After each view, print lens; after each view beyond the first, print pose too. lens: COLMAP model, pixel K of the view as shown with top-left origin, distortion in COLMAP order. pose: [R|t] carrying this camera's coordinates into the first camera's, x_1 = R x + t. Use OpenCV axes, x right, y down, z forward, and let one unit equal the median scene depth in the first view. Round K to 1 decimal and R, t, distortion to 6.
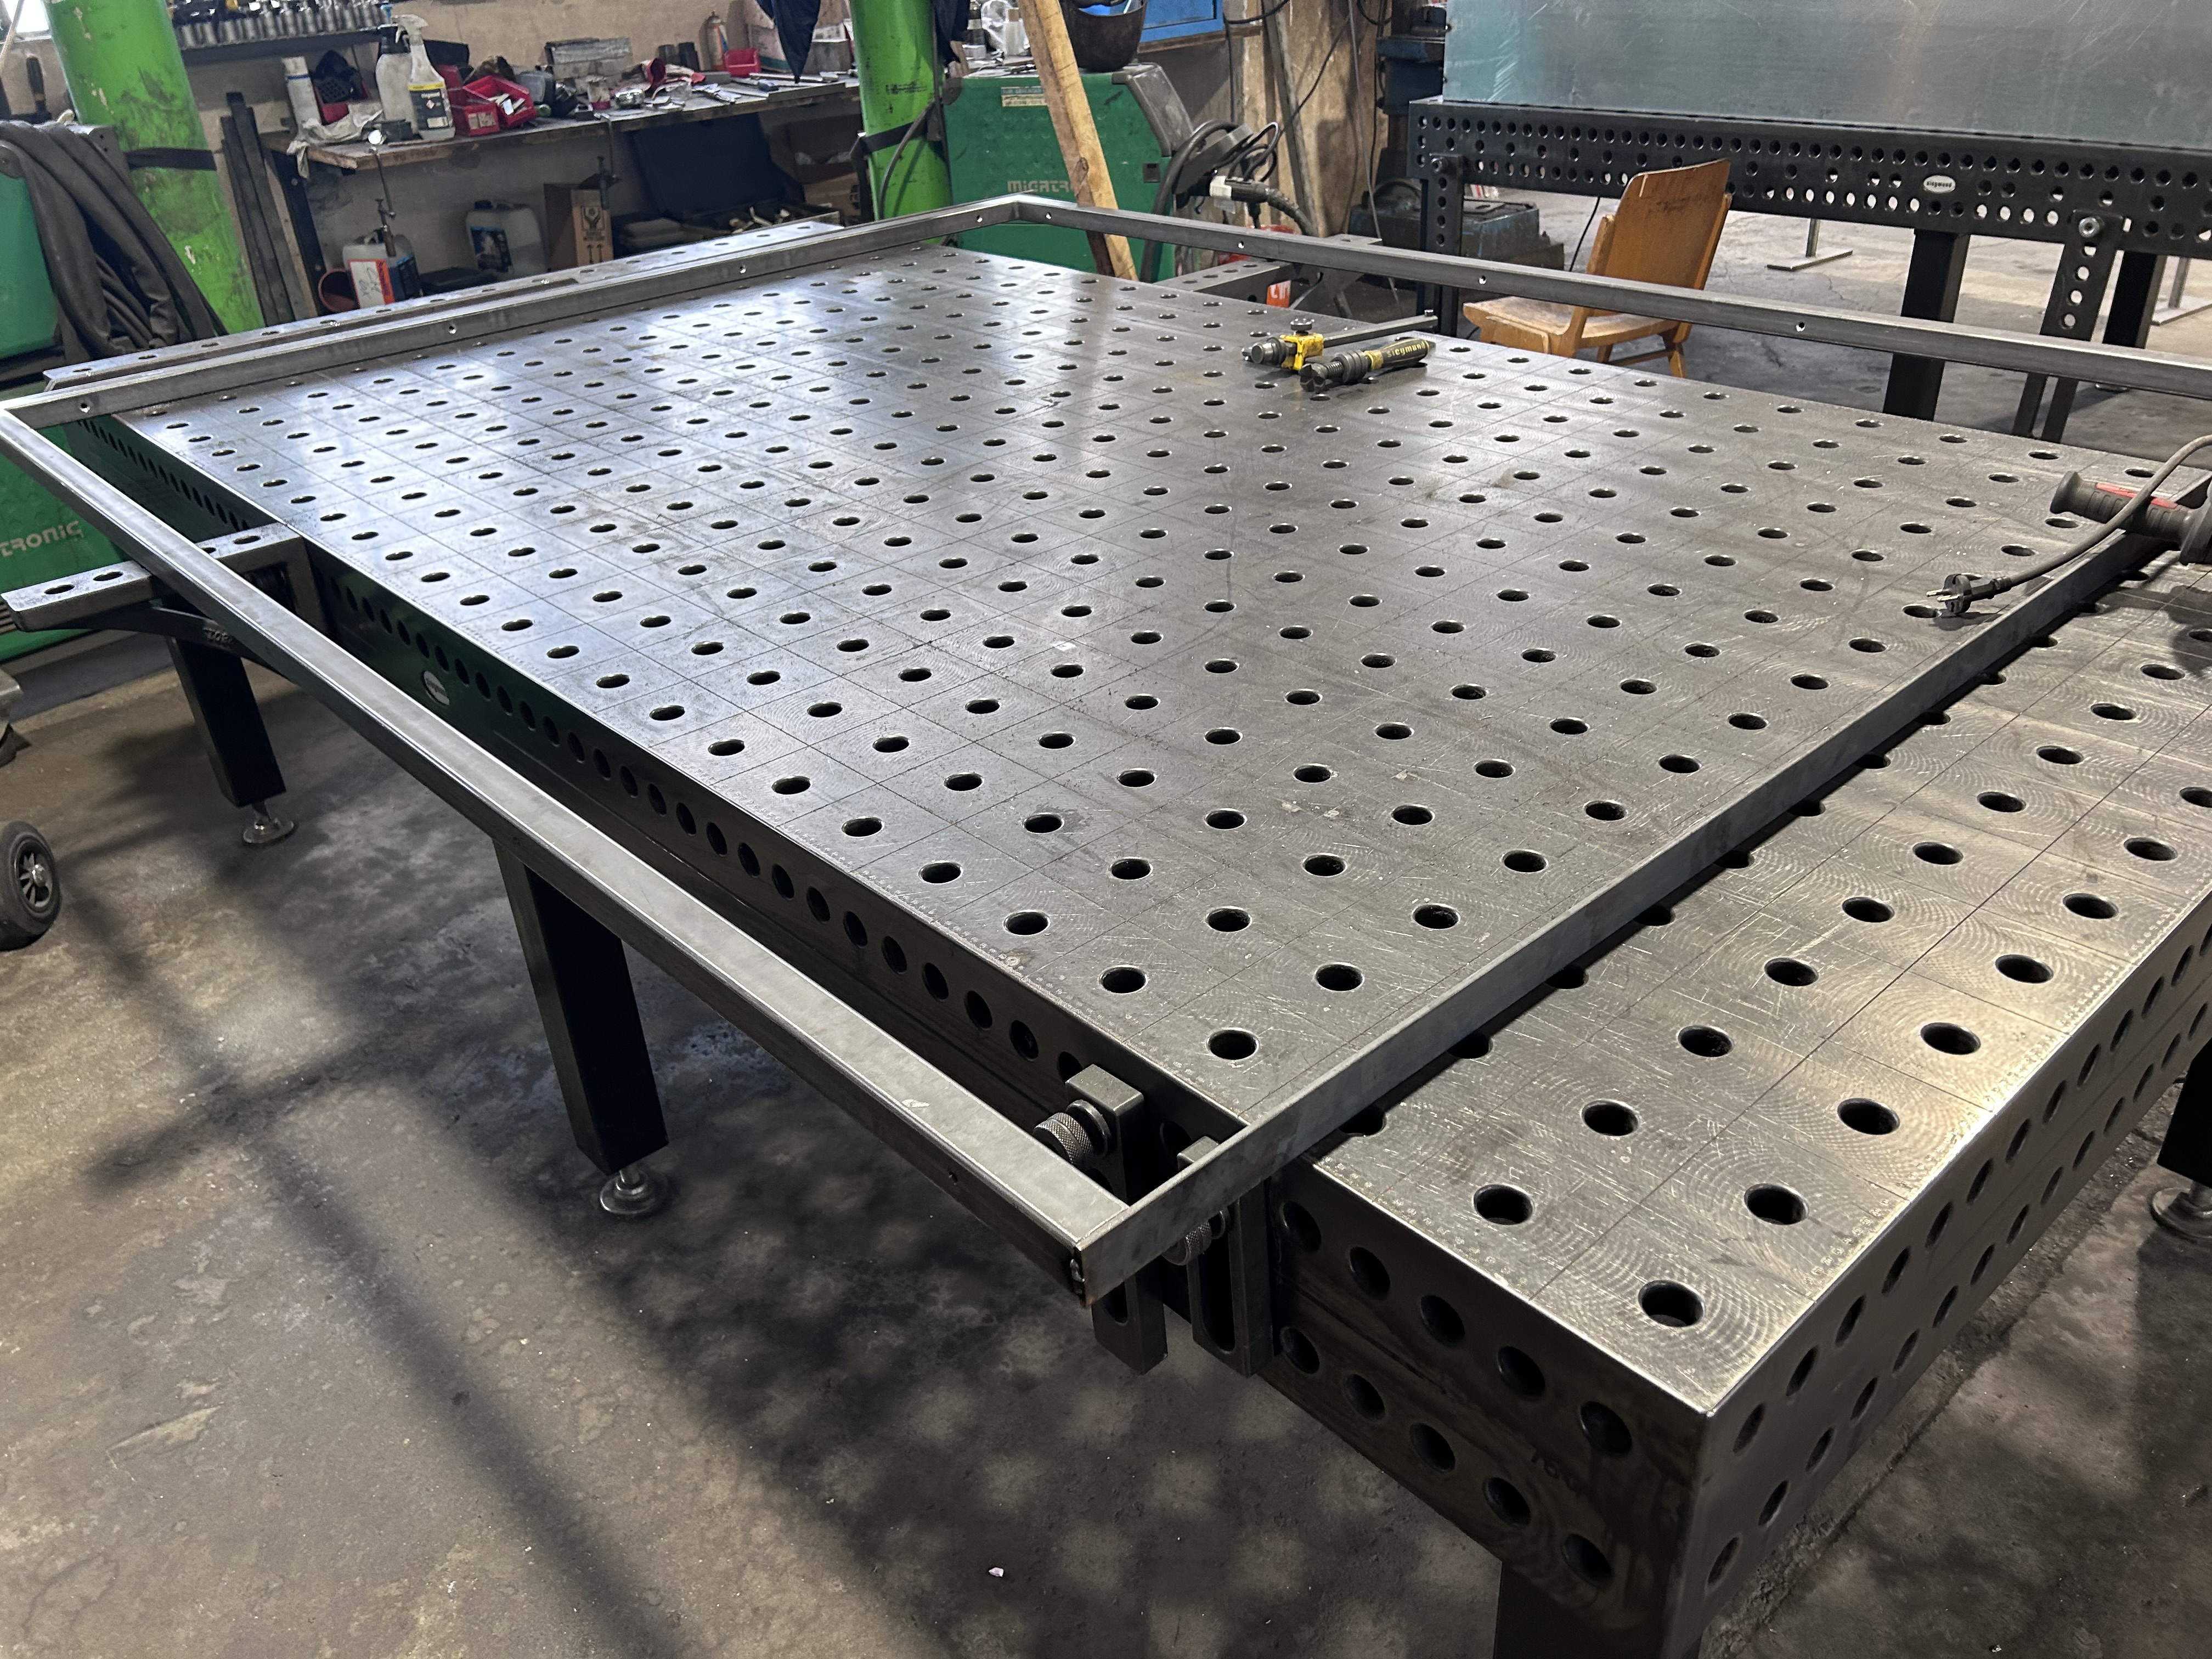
lens RADIAL K [[1667.0, 0, 1106.3], [0, 1667.0, 835.1], [0, 0, 1]] dist [0.011140, 0.003819]
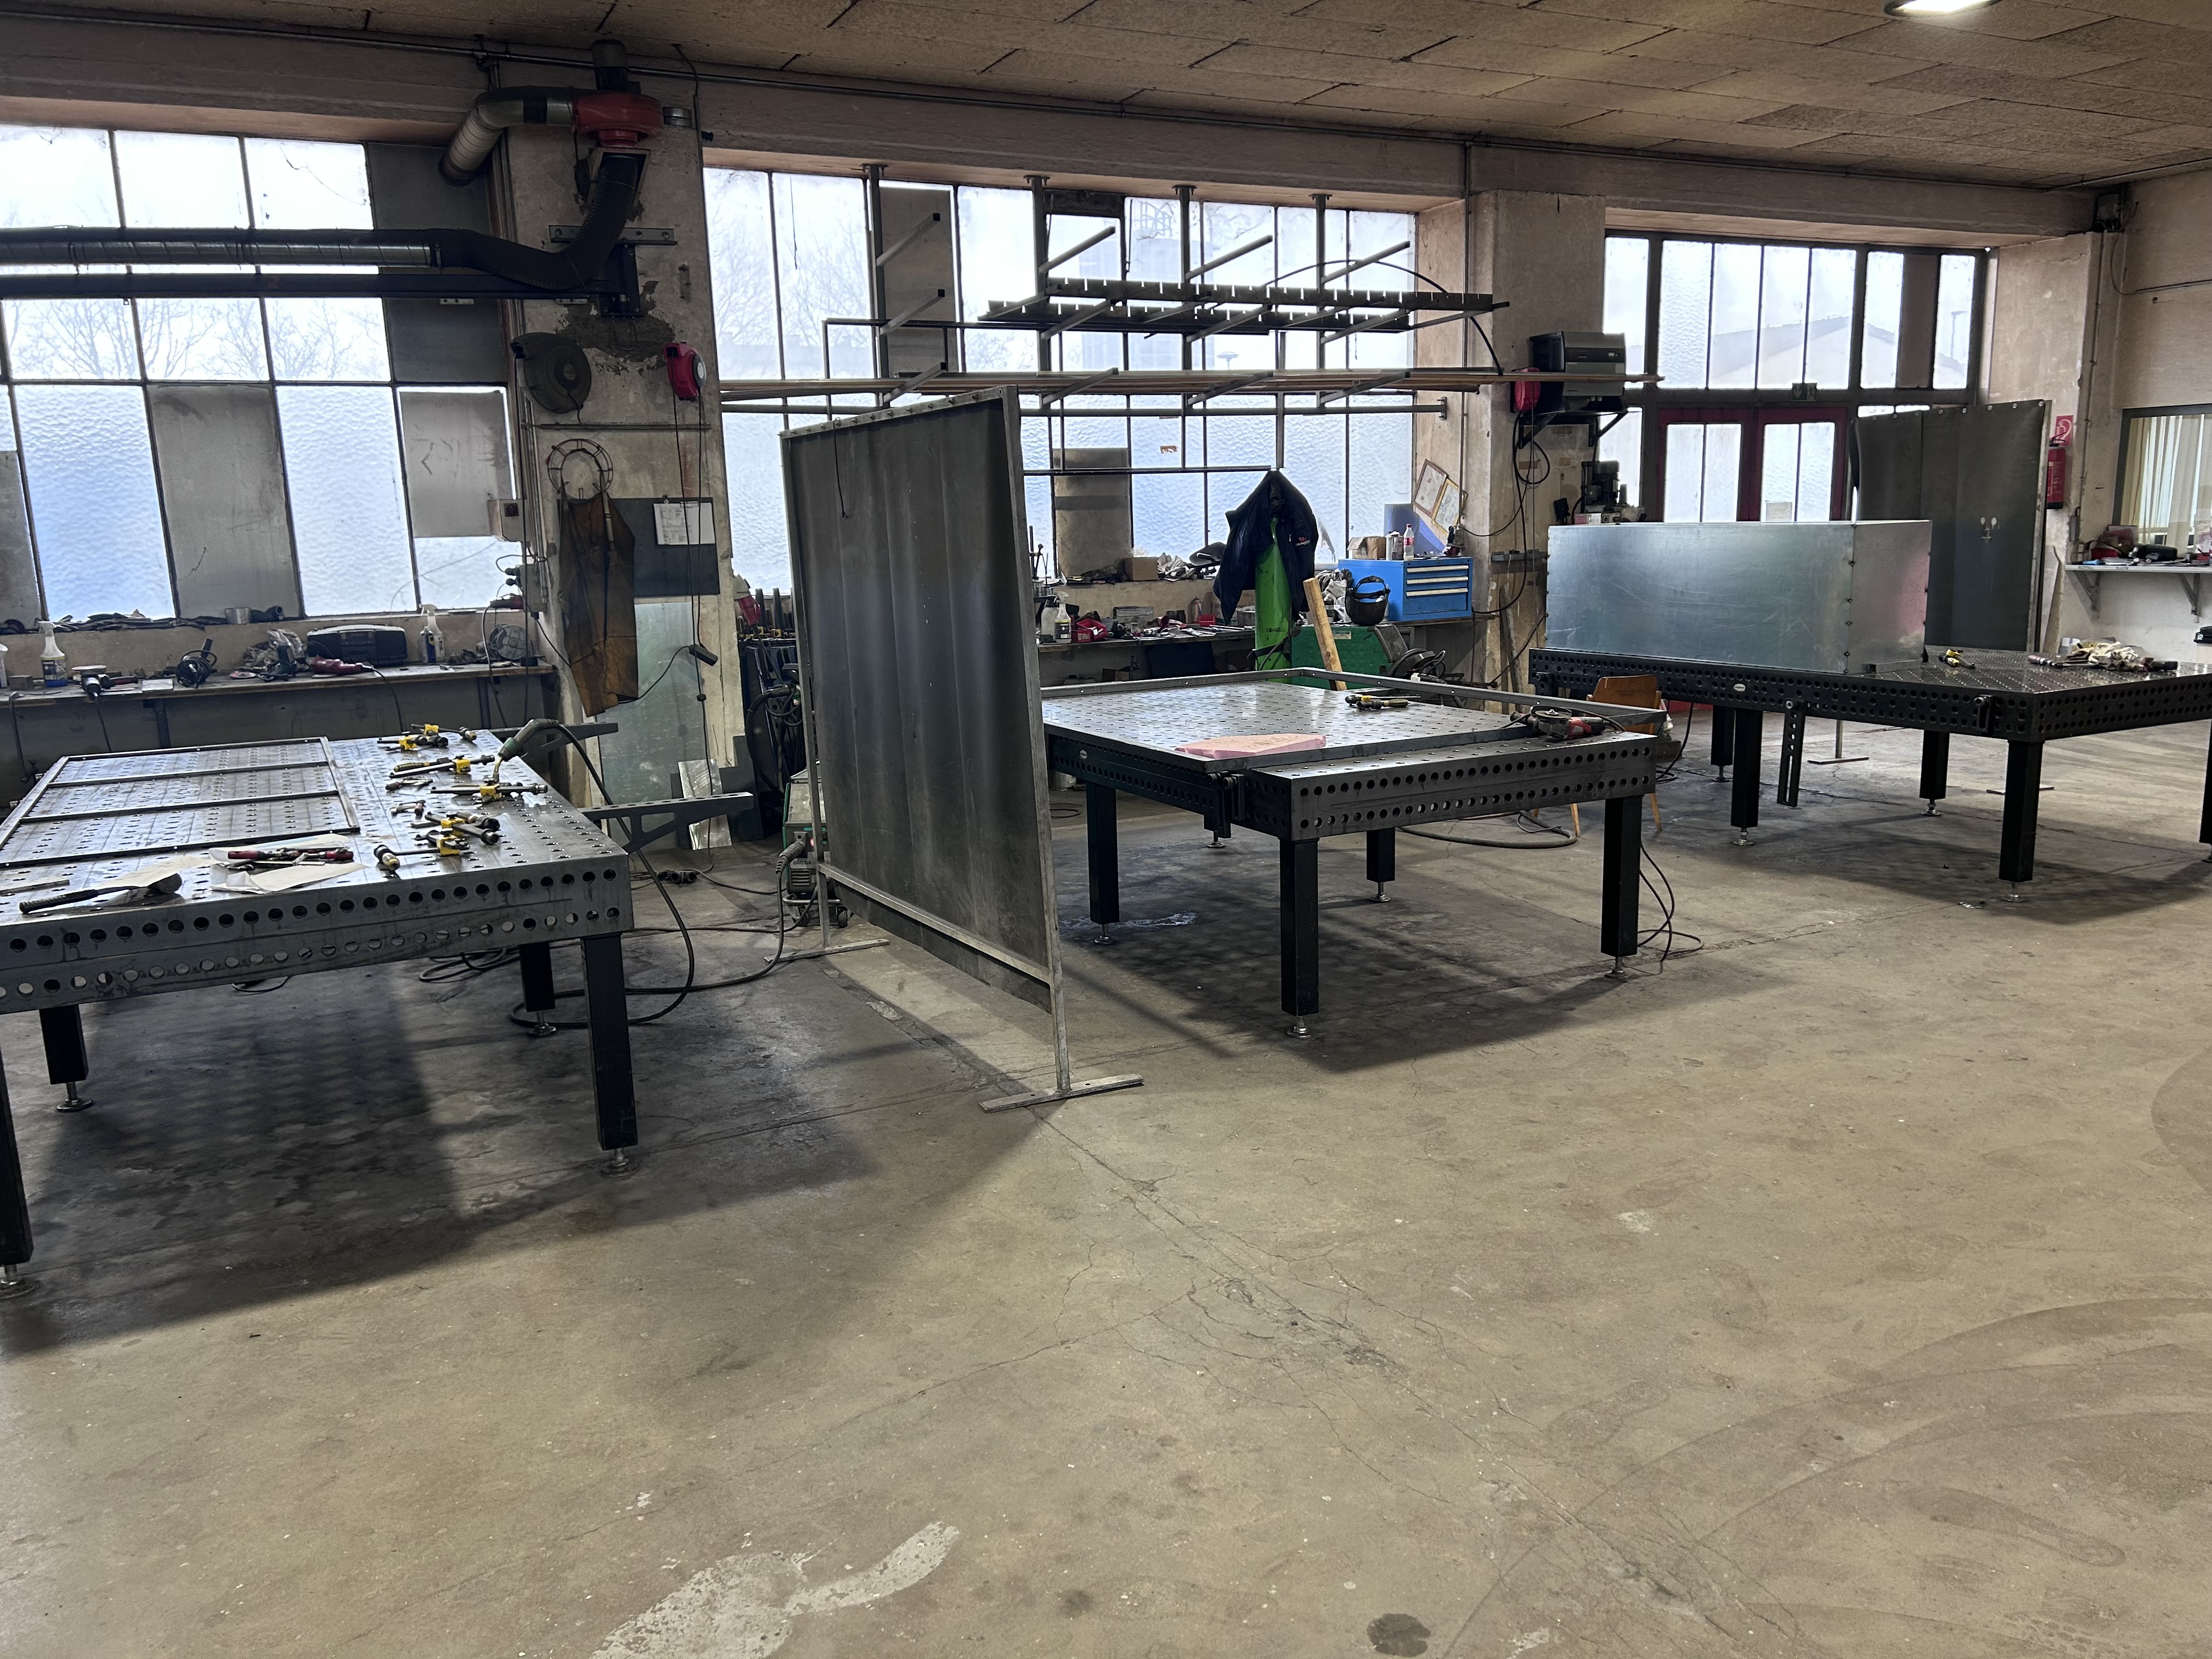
lens RADIAL K [[1667.0, 0, 1104.5], [0, 1667.0, 834.0], [0, 0, 1]] dist [0.011140, 0.003819]
pose [[0.961867, 0.073473, -0.263465, 0.244244], [-0.153731, 0.941926, -0.298568, 0.459521], [0.226228, 0.327685, 0.917302, -0.902271]]
